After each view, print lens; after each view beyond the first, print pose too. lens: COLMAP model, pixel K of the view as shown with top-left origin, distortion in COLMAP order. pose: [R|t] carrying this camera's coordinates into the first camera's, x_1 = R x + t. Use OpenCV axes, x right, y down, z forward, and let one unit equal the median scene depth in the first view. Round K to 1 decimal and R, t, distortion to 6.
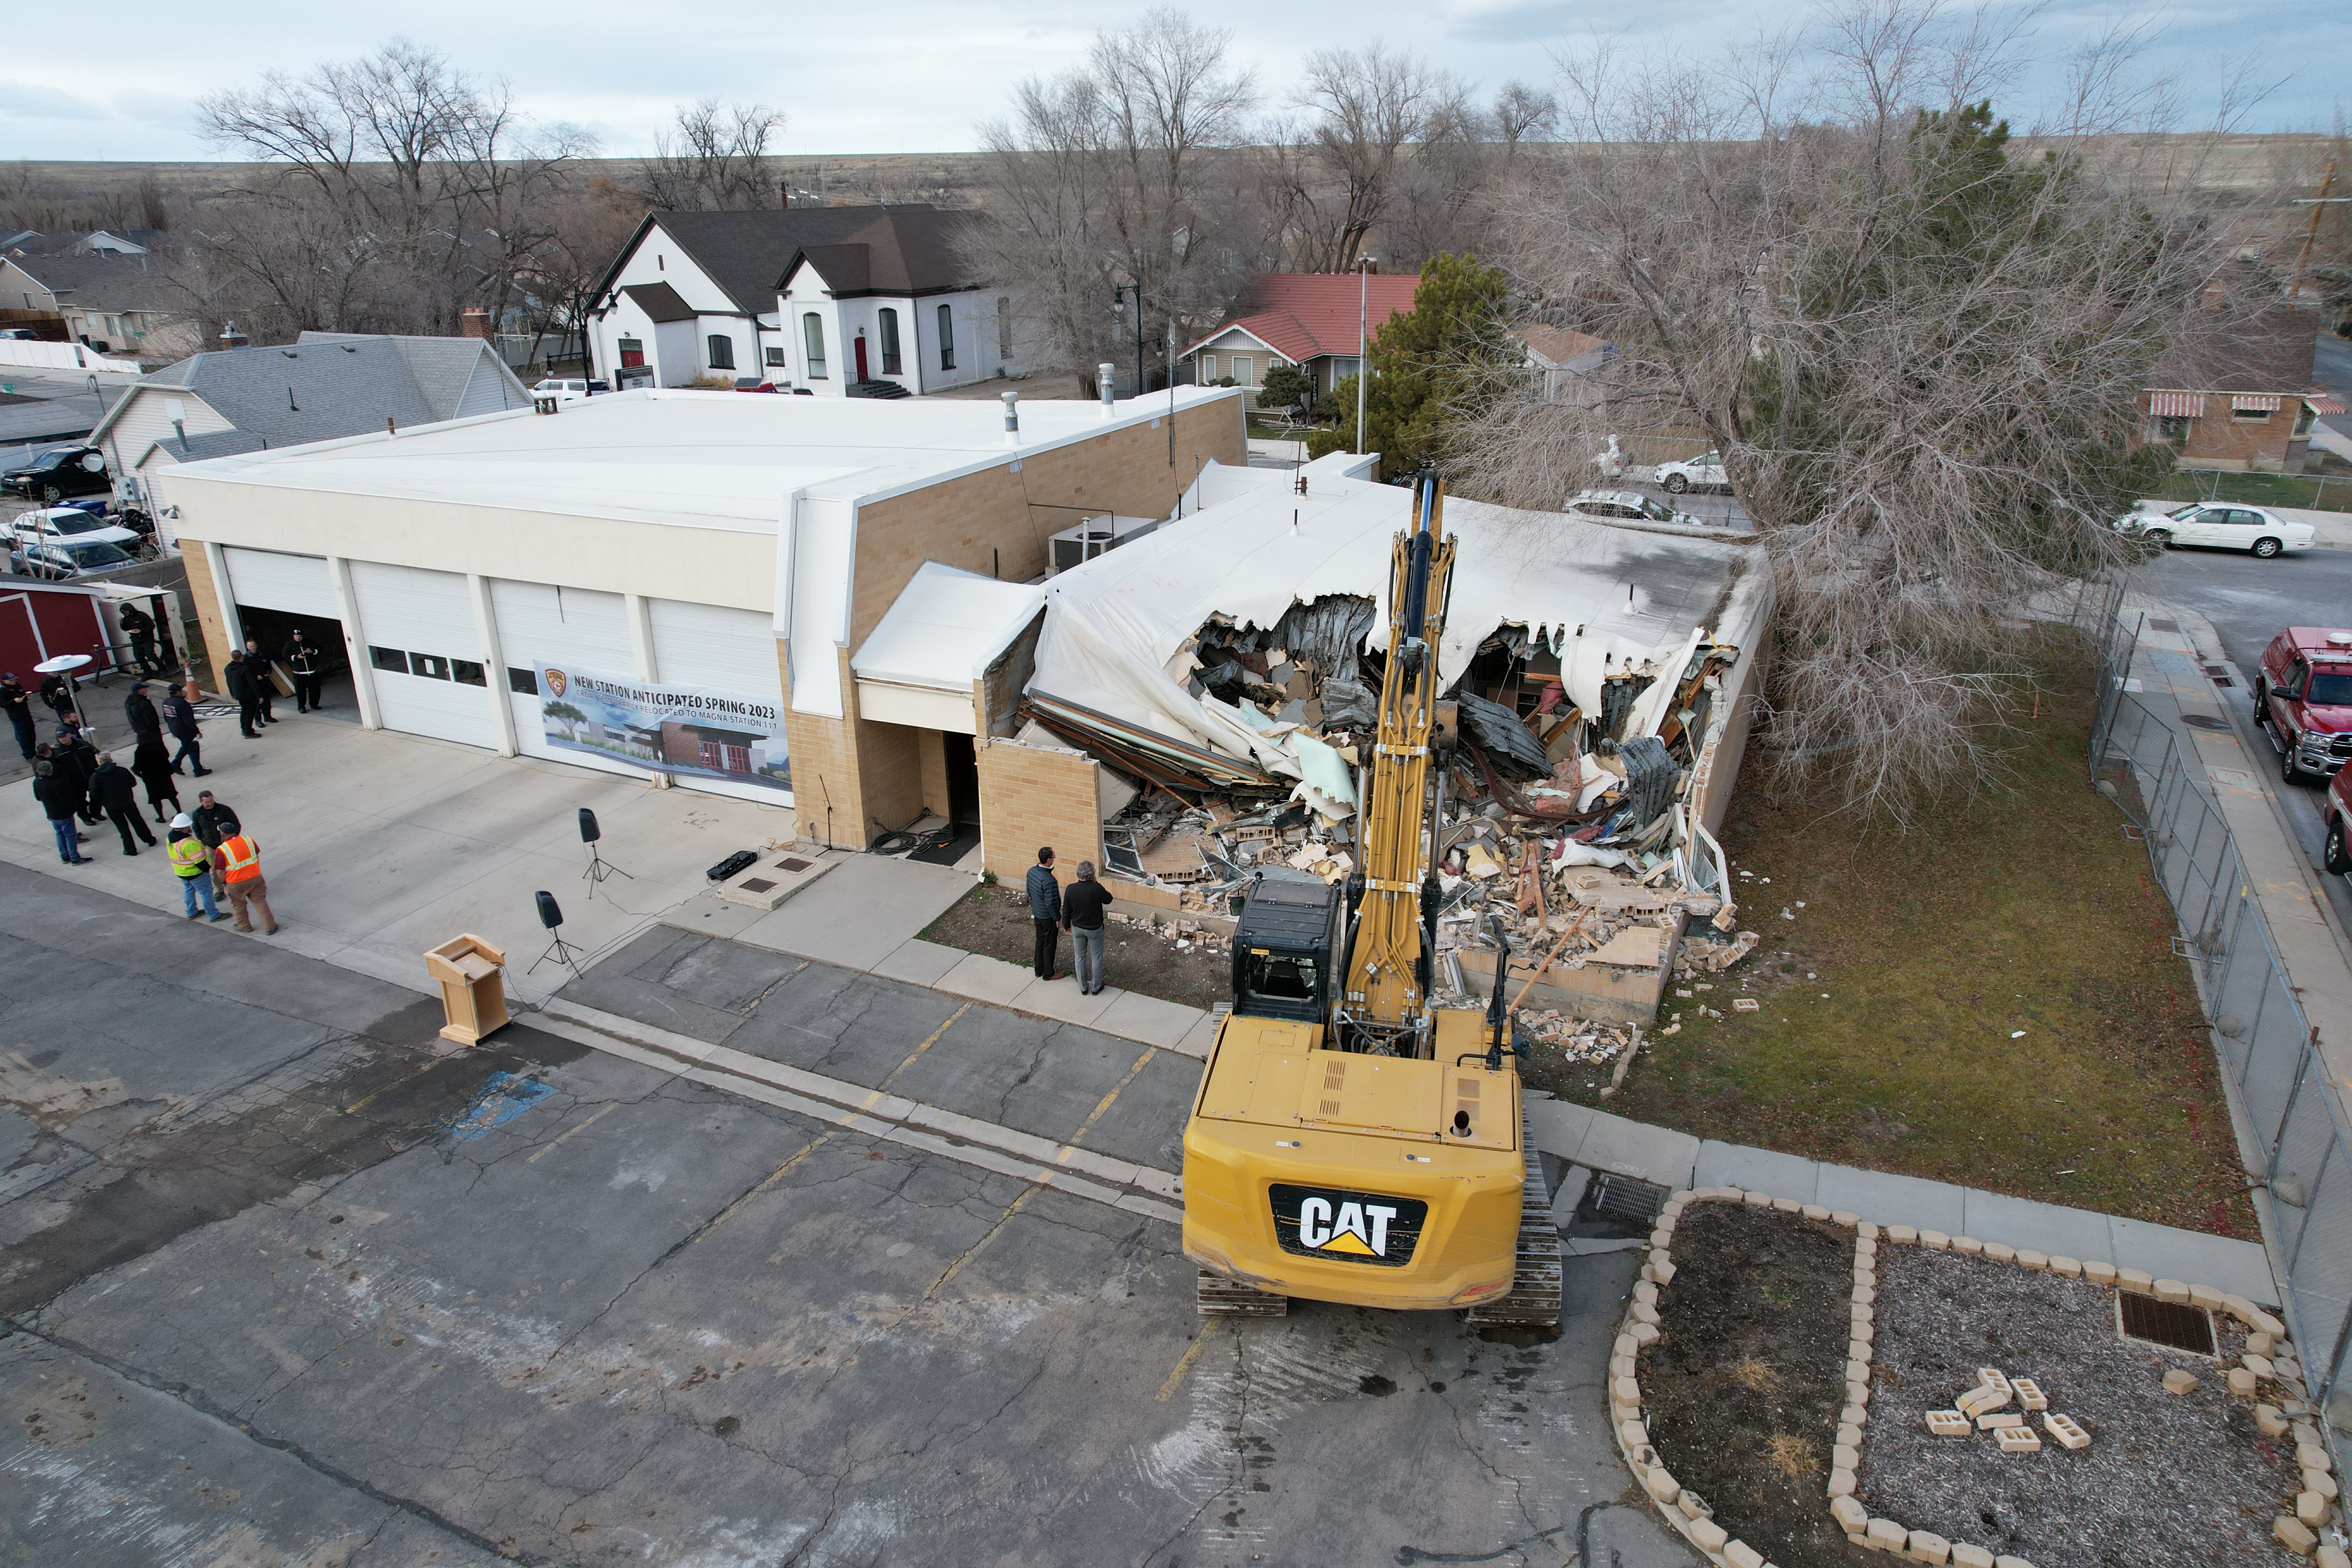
lens RADIAL K [[1485.2, 0, 1176.0], [0, 1485.2, 784.0], [0, 0, 1]] dist [-0.074177, 0.062337]
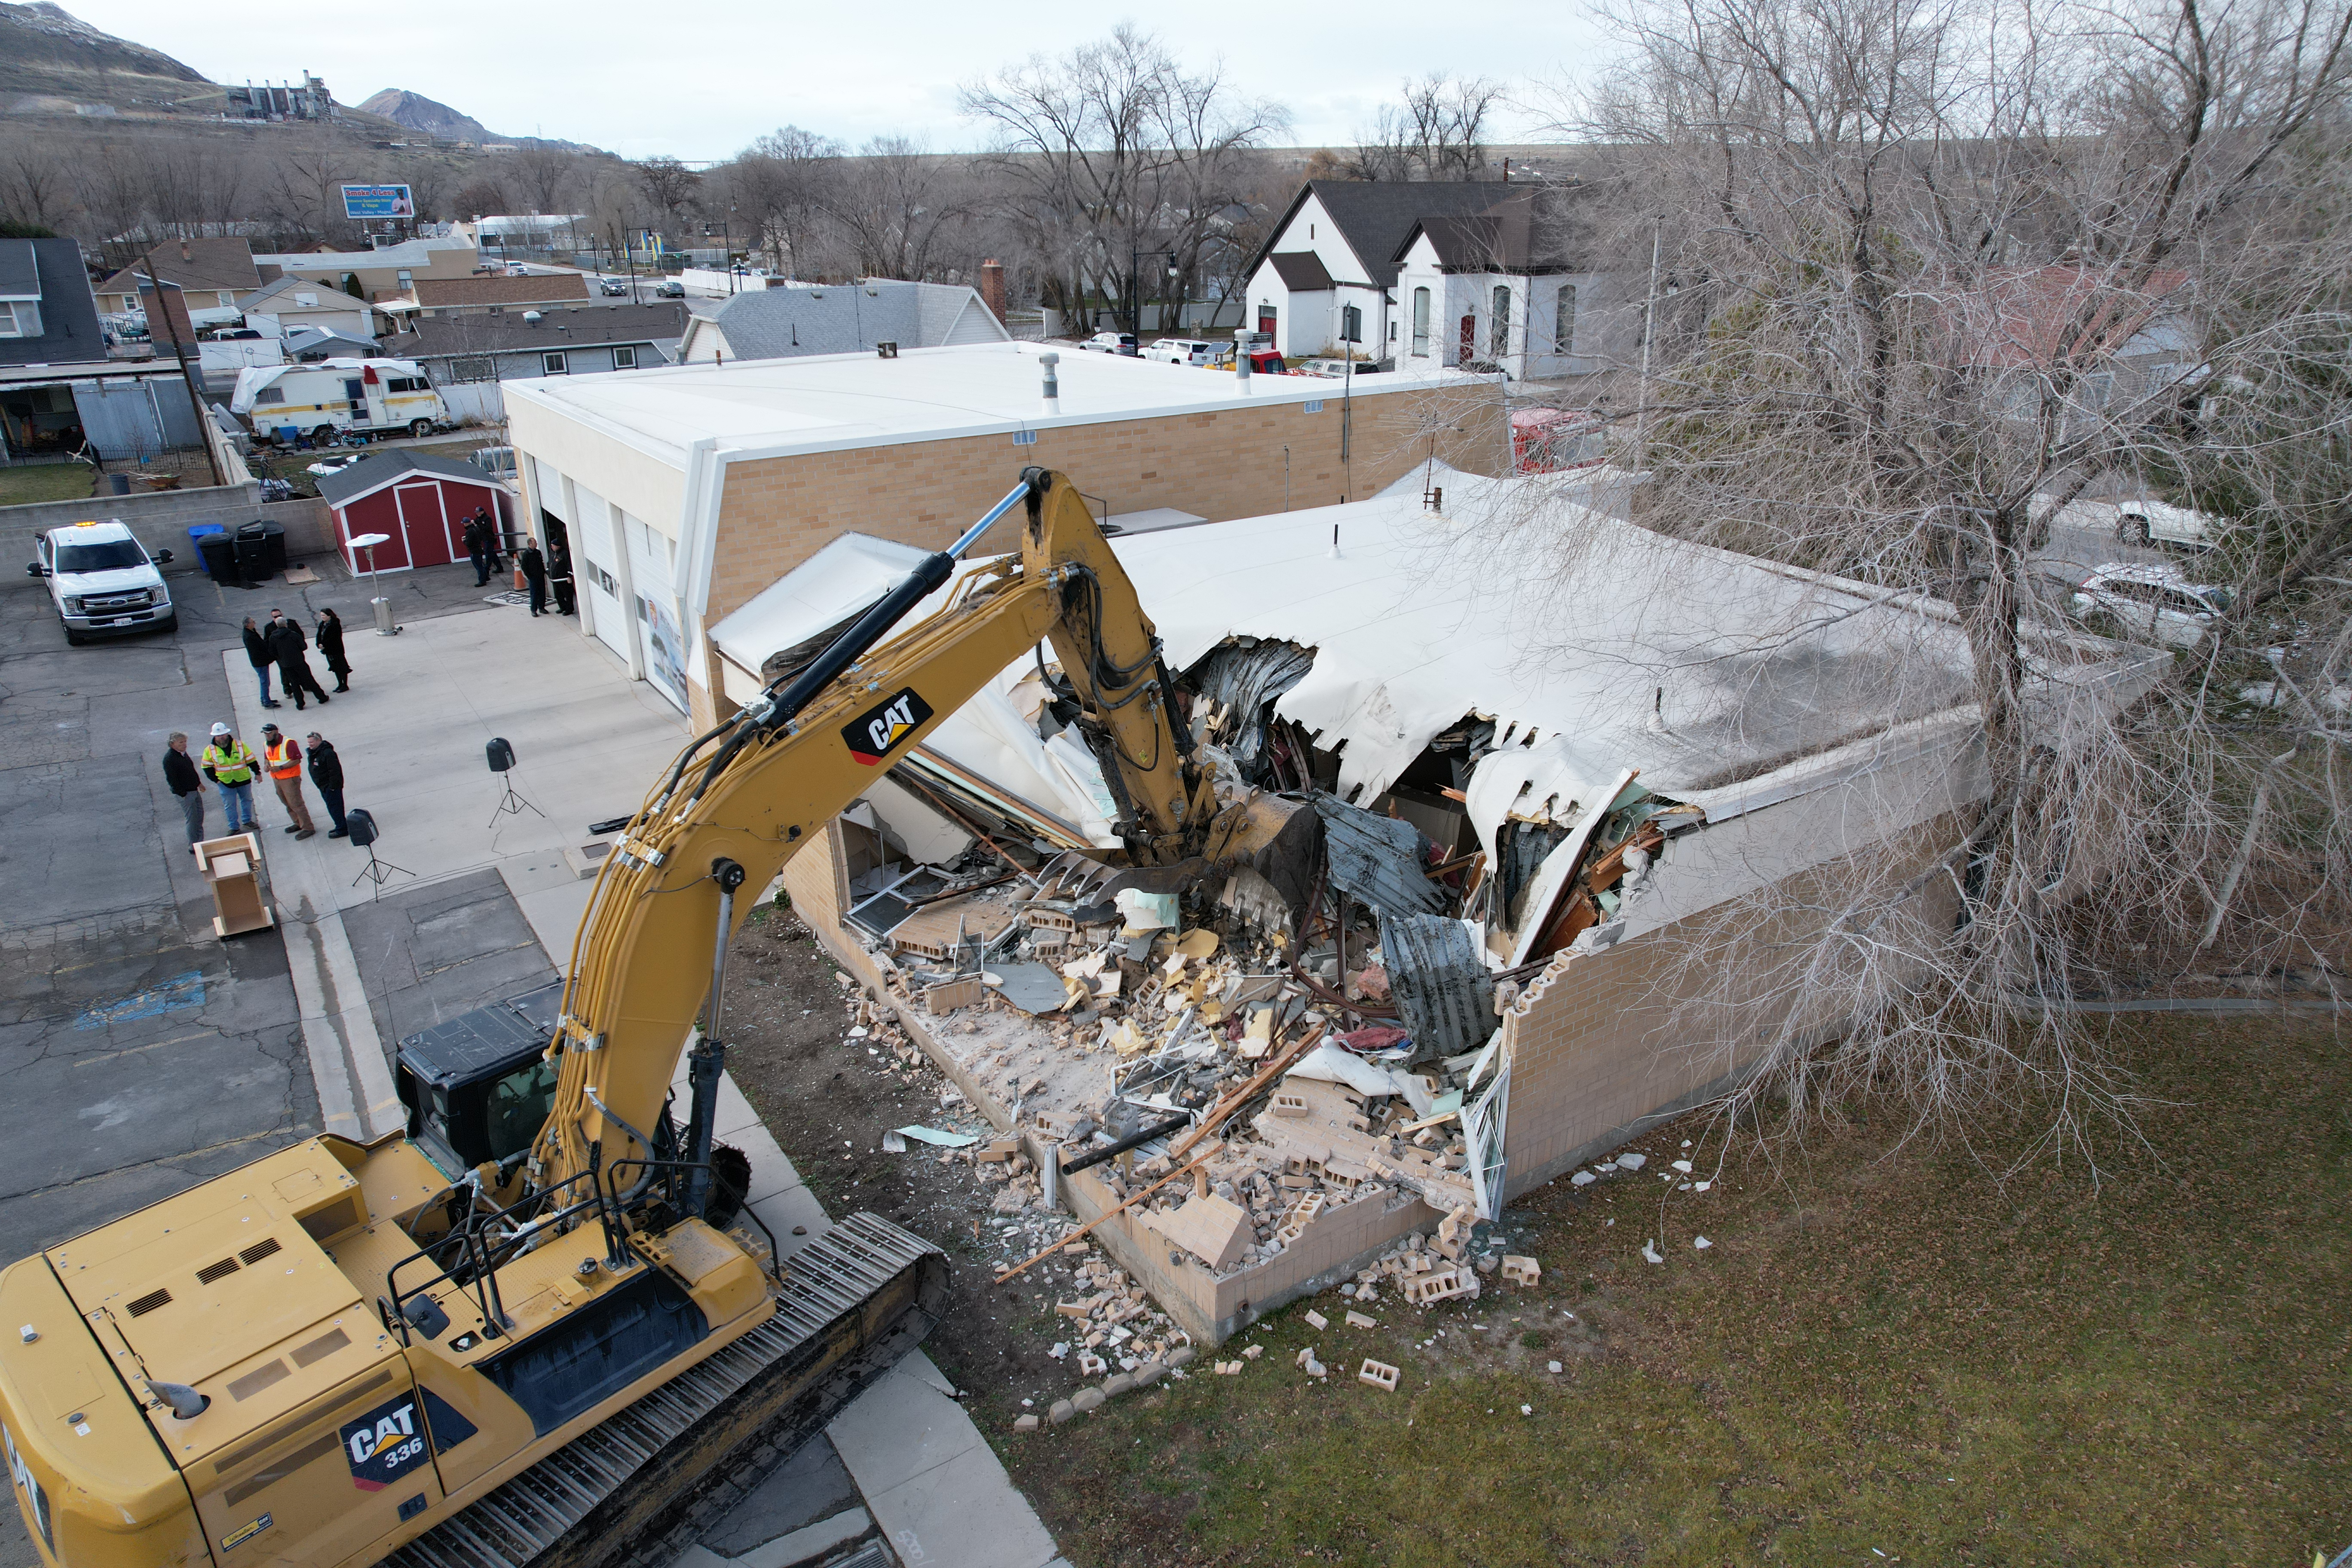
lens RADIAL K [[1485.2, 0, 1176.0], [0, 1485.2, 784.0], [0, 0, 1]] dist [-0.074177, 0.062337]
pose [[0.861729, 0.191935, -0.469663, 0.384601], [-0.188308, 0.980557, 0.055216, -0.077405], [0.471130, 0.040860, 0.881117, 0.278489]]
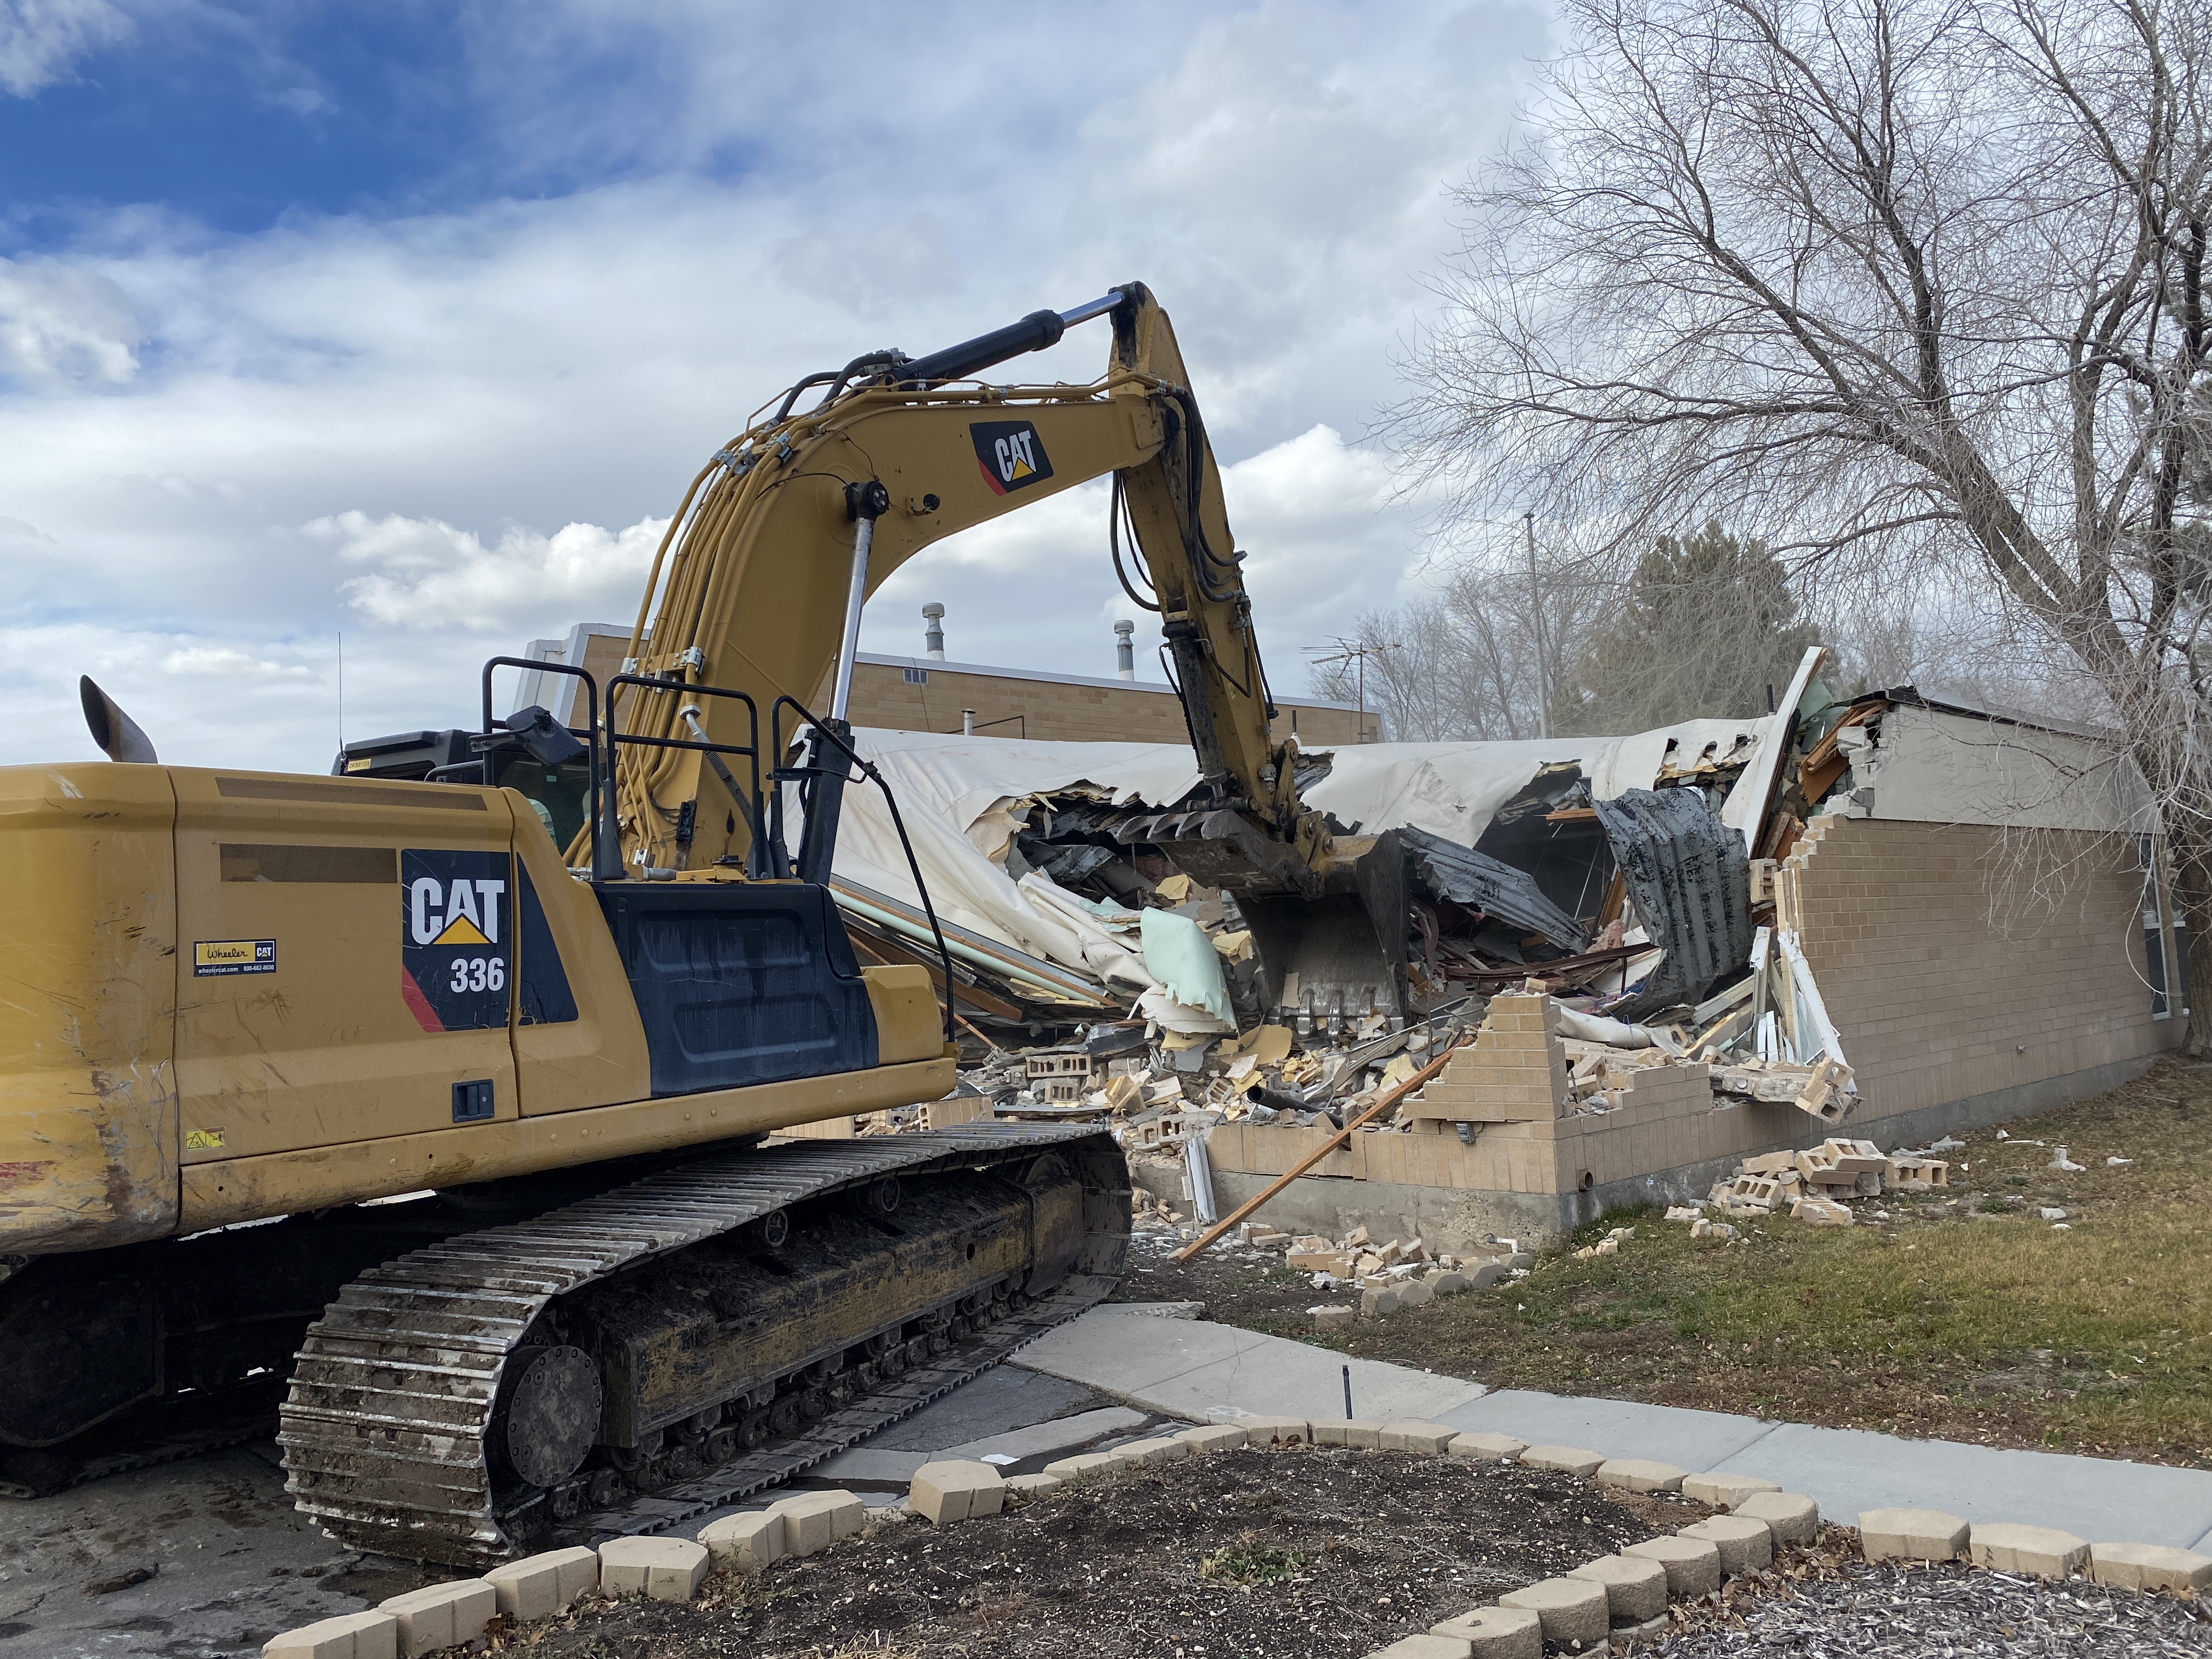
lens RADIAL K [[1661.9, 0, 1068.9], [0, 1661.9, 825.0], [0, 0, 1]] dist [0.004040, 0.000639]
pose [[0.927561, -0.057849, -0.369167, 0.255592], [-0.105712, 0.906962, -0.407731, 0.179115], [0.358408, 0.417221, 0.835147, 0.337312]]
